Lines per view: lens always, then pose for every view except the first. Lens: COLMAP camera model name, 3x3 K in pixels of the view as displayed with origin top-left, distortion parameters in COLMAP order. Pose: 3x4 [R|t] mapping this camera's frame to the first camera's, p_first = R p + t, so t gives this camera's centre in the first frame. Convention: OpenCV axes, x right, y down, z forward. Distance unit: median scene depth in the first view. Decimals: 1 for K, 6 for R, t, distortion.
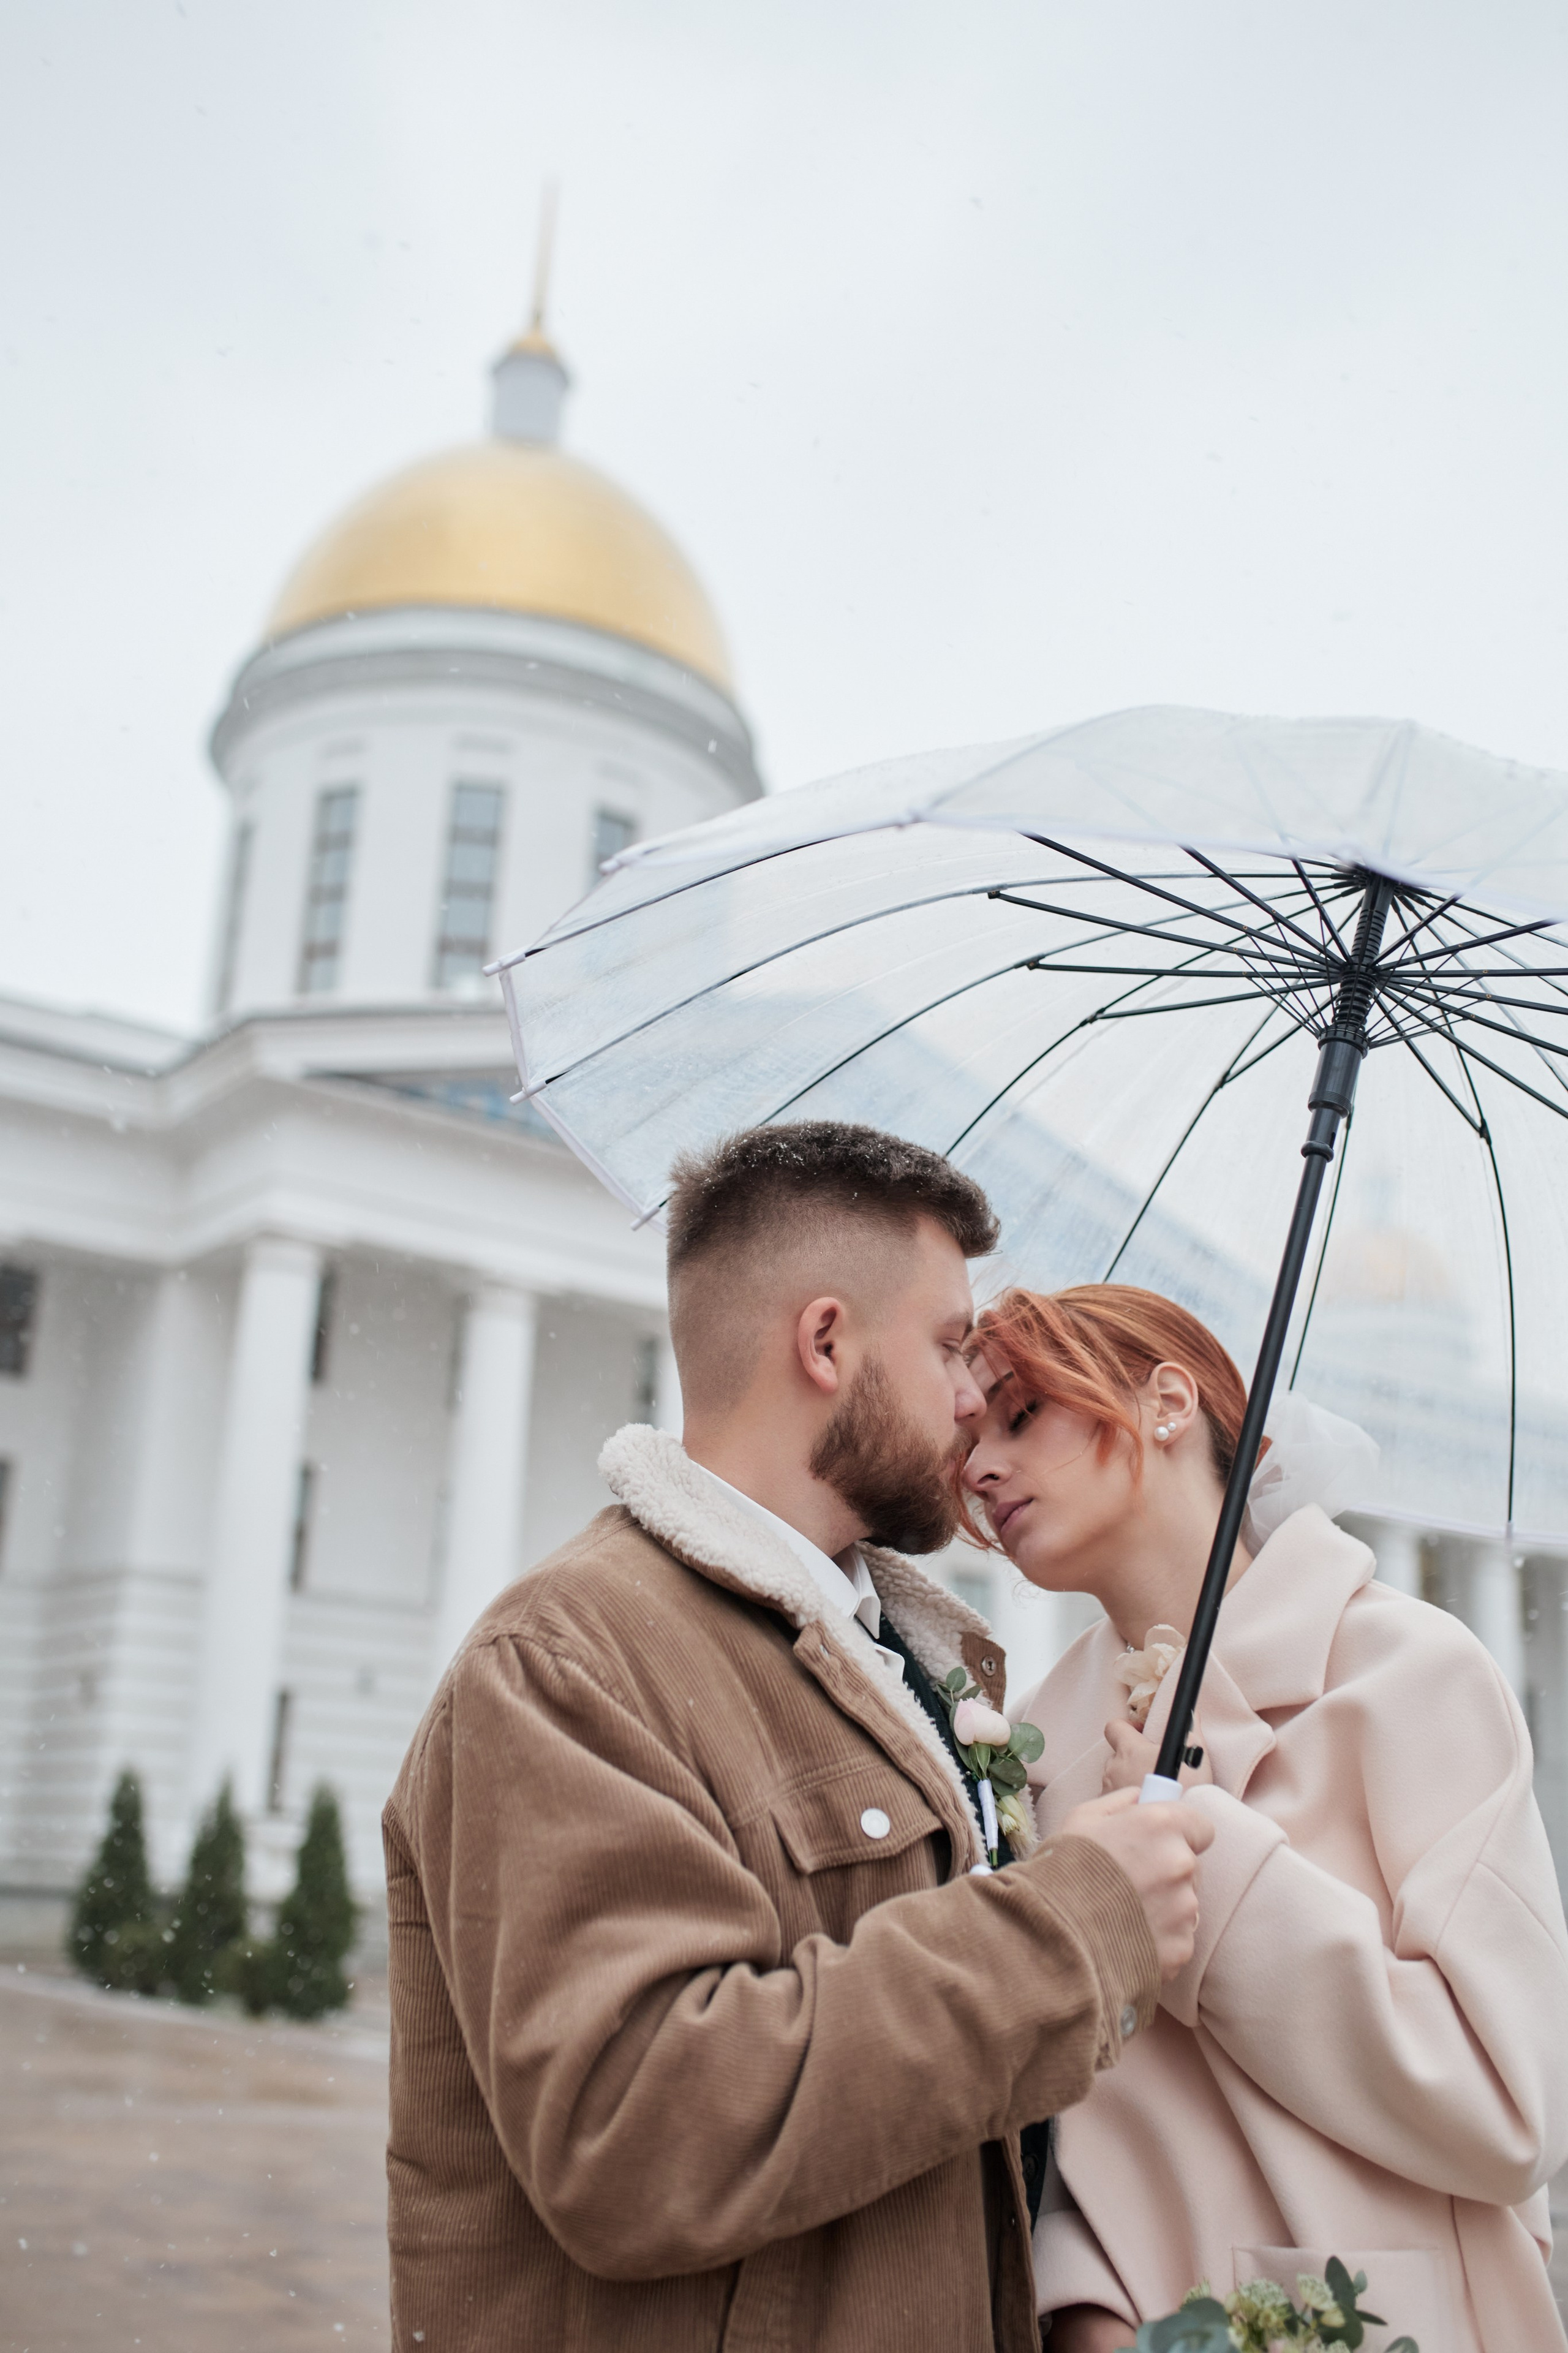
lens RADIAL K [[2269.6, 0, 770.7], [0, 2269.6, 1178.3], [0, 0, 1]] dist [-0.055012, 0.062070]
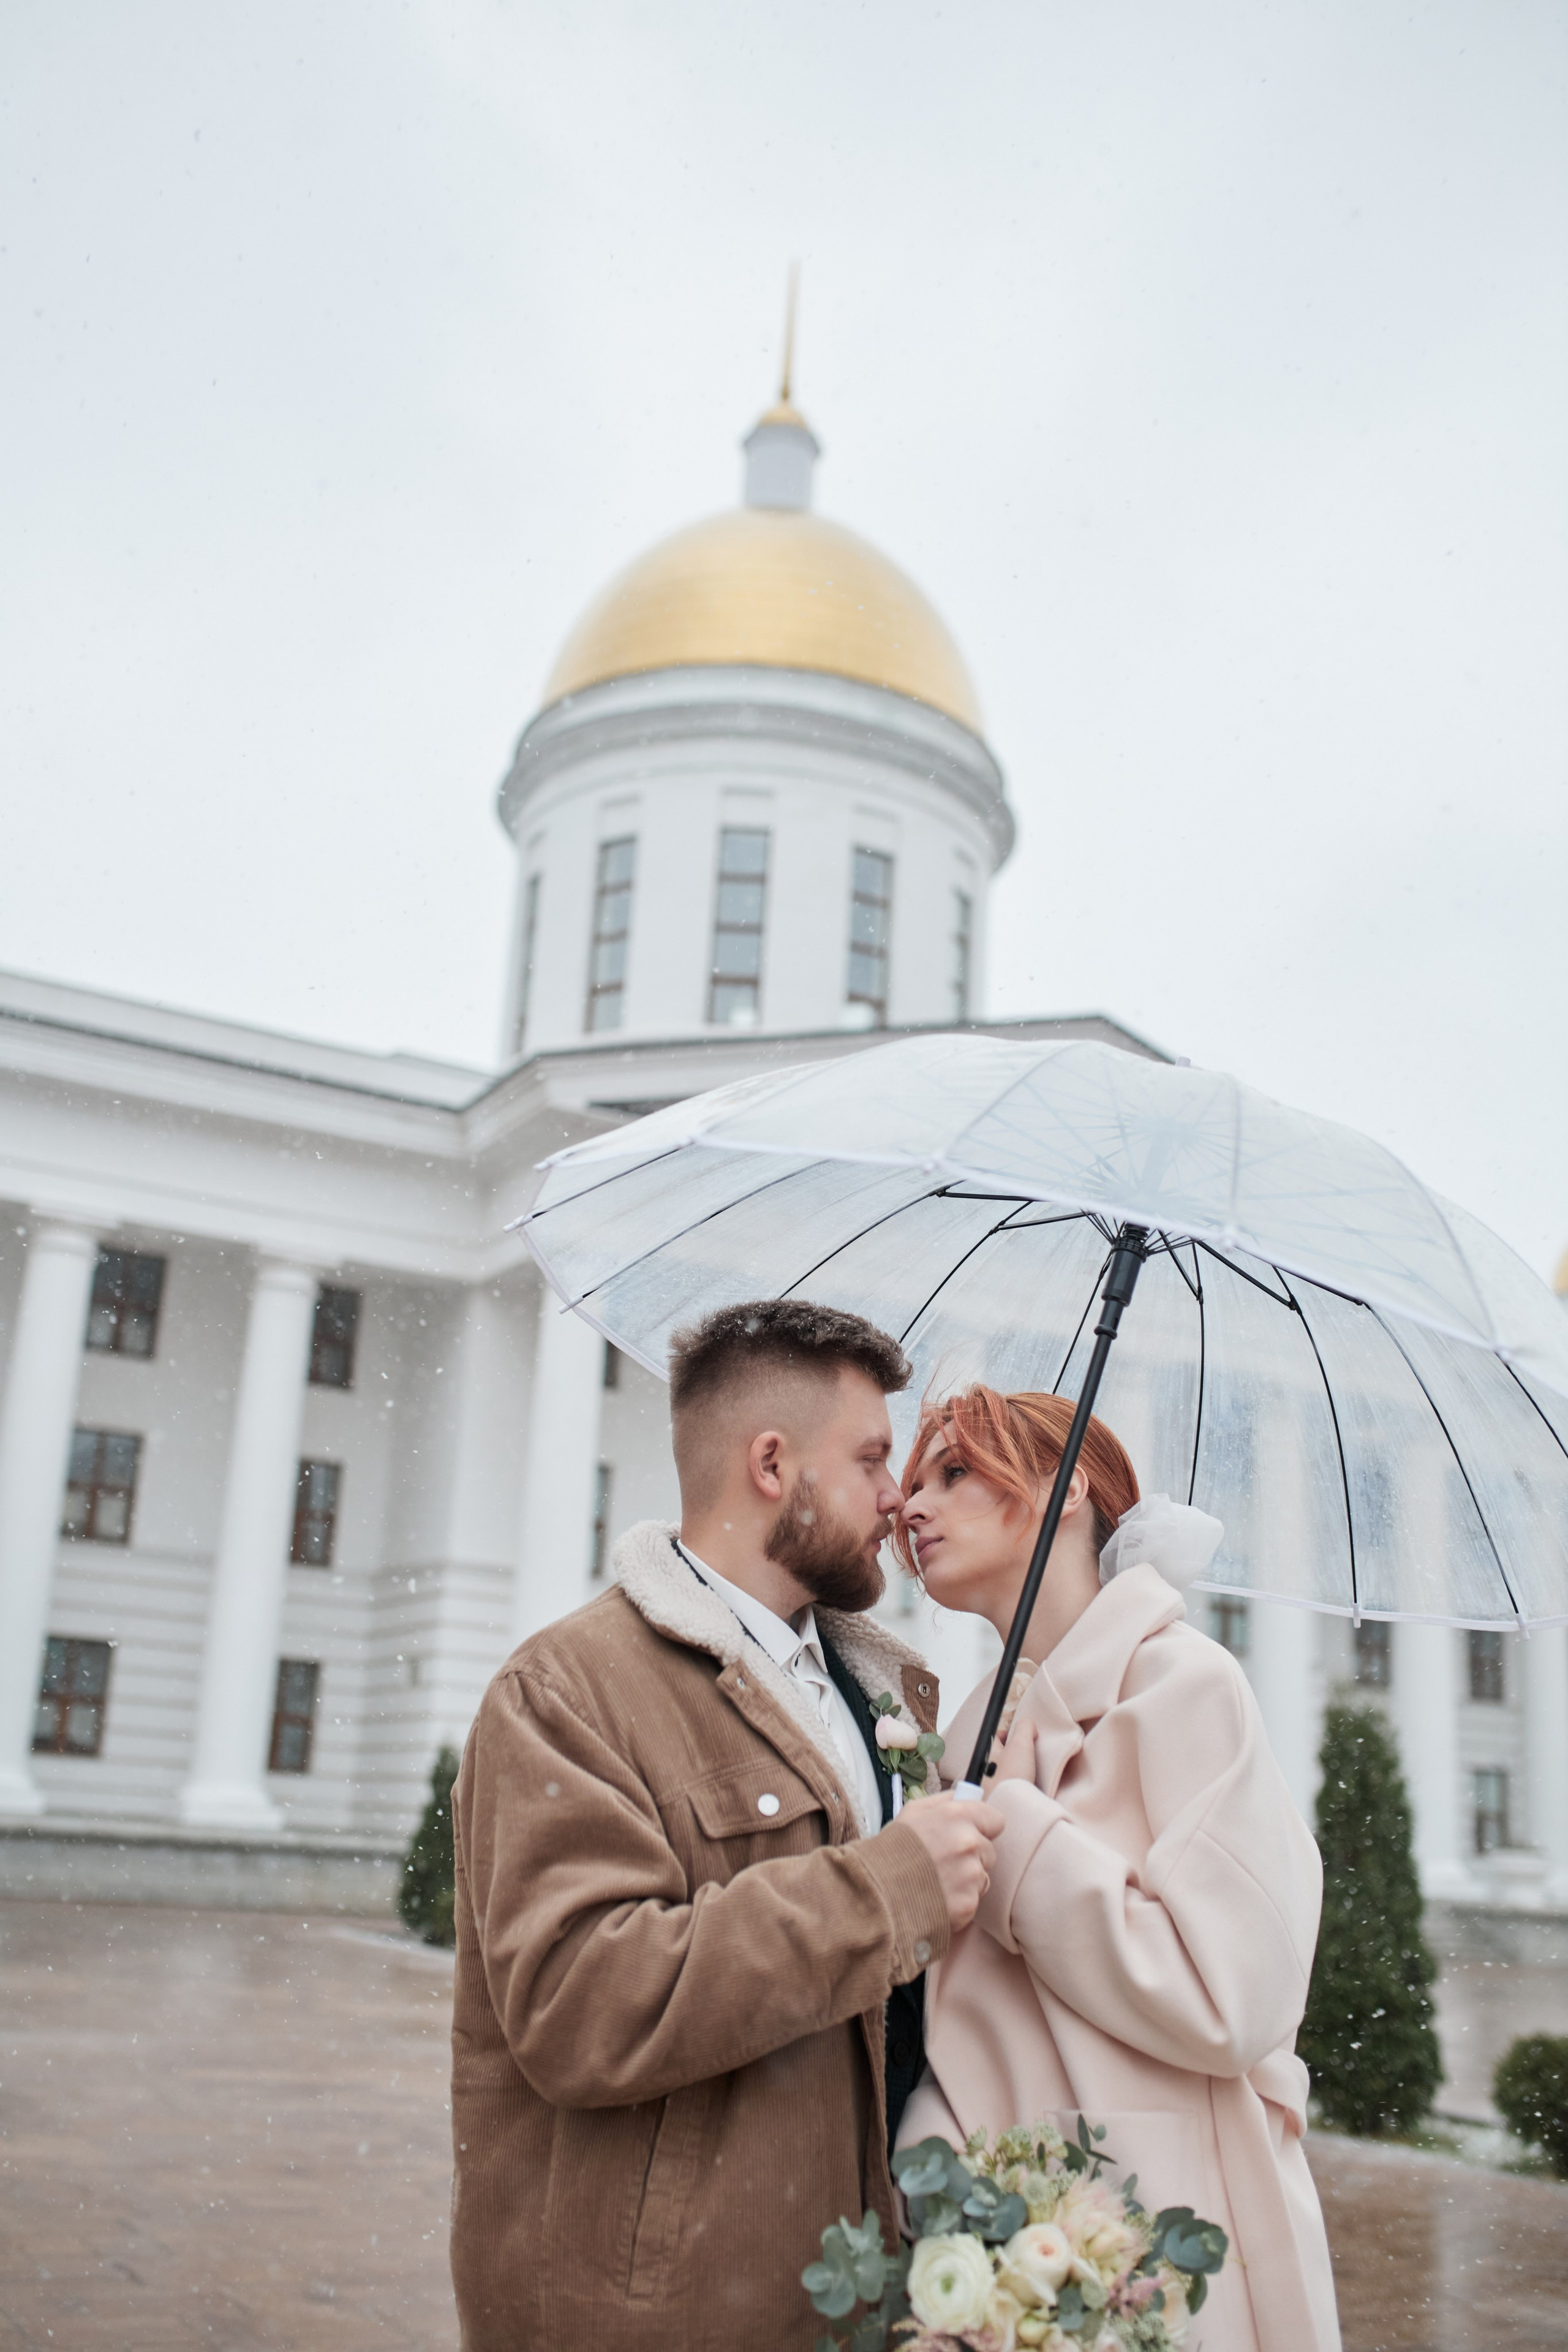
lens RADIAL K [[2268.9, 0, 770.7], [0, 2268.9, 1177.8], [0, 0, 1]] dist [-0.055012, 0.062070]
pose [[0.988958, -0.023927, -0.146251, 0.226625], [0.025295, 0.999652, 0.007502, -0.110860], [0.146021, -0.011119, 0.989219, -0.374682]]
